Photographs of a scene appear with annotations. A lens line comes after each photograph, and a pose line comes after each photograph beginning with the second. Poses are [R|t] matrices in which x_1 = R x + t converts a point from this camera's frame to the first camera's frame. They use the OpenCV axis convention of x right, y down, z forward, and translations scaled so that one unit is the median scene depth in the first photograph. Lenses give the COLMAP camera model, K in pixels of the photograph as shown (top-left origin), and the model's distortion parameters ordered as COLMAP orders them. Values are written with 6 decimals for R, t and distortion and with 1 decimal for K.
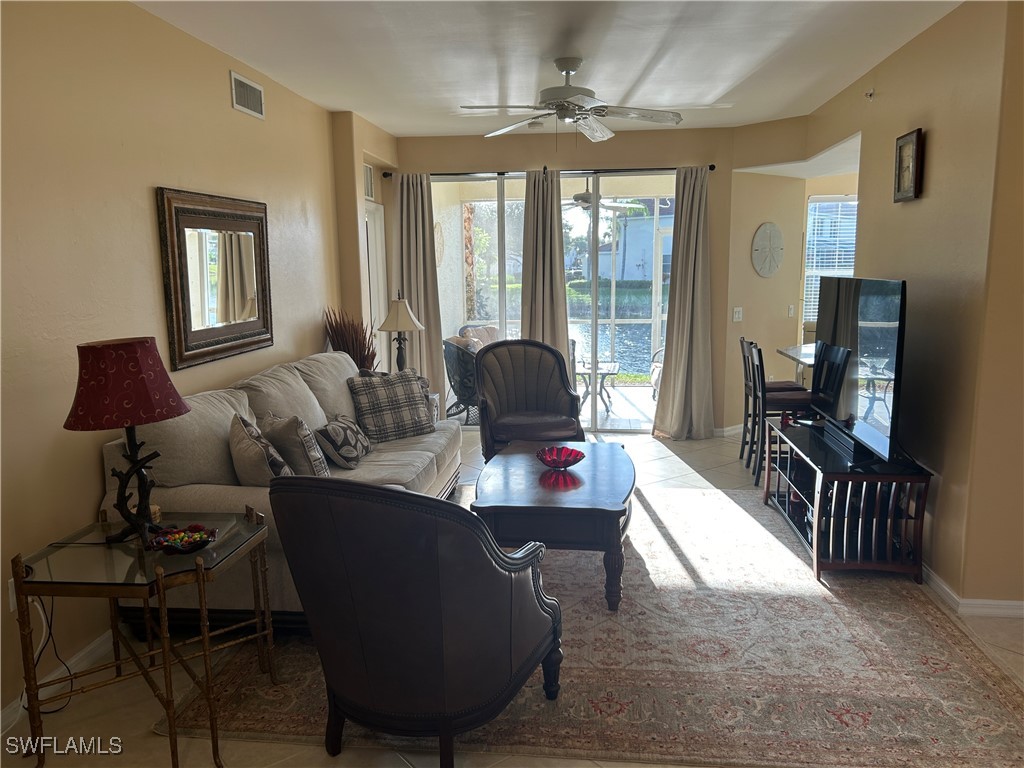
lens RADIAL K [[769.7, 0, 514.1], [0, 769.7, 389.7], [0, 0, 1]] dist [0.050601, -0.055107]
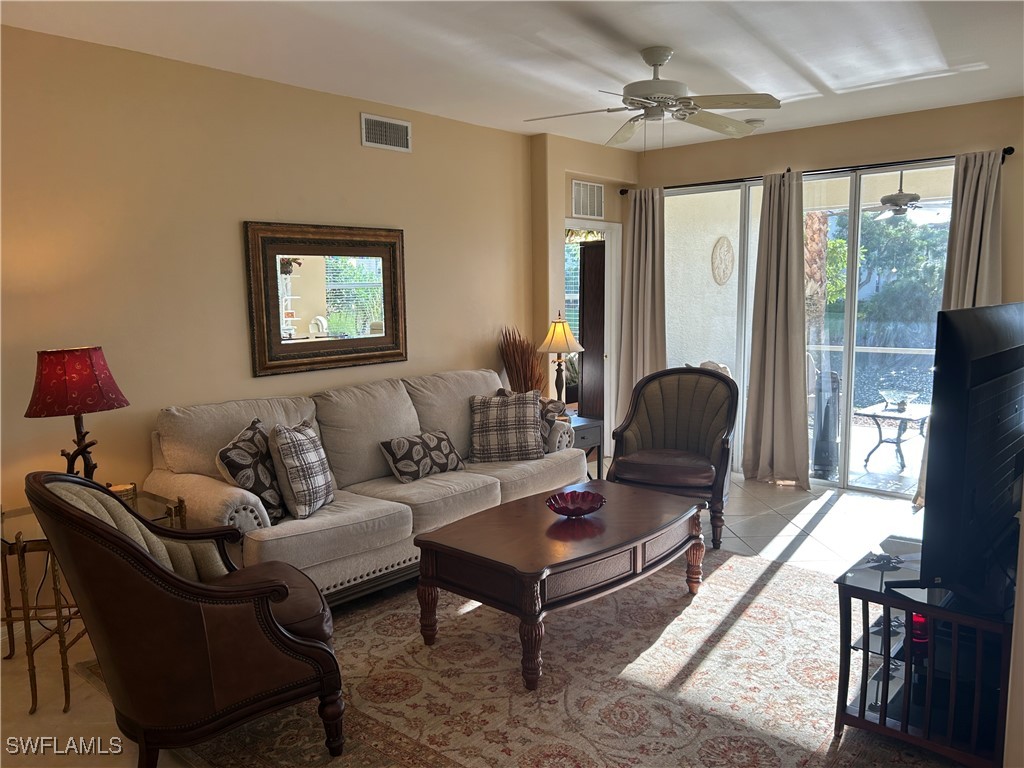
lens RADIAL K [[769.7, 0, 519.7], [0, 769.7, 388.2], [0, 0, 1]] dist [0.050601, -0.055107]
pose [[0.824772, 0.073876, -0.560619, 0.473304], [-0.087152, 0.996190, 0.003057, -0.039049], [0.558709, 0.046338, 0.828068, 0.221399]]
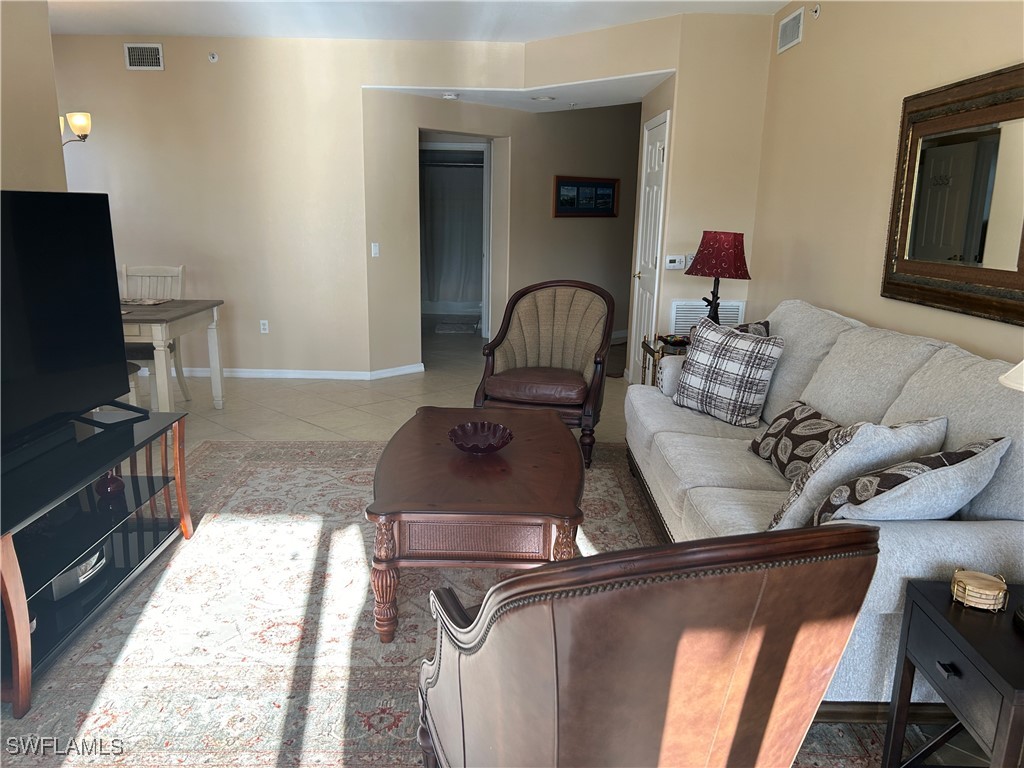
lens RADIAL K [[769.7, 0, 512.8], [0, 769.7, 388.6], [0, 0, 1]] dist [0.050601, -0.055107]
pose [[-0.992008, 0.019281, -0.124696, 0.118196], [-0.029526, 0.925349, 0.377965, -0.233341], [0.122675, 0.378626, -0.917384, 1.616361]]
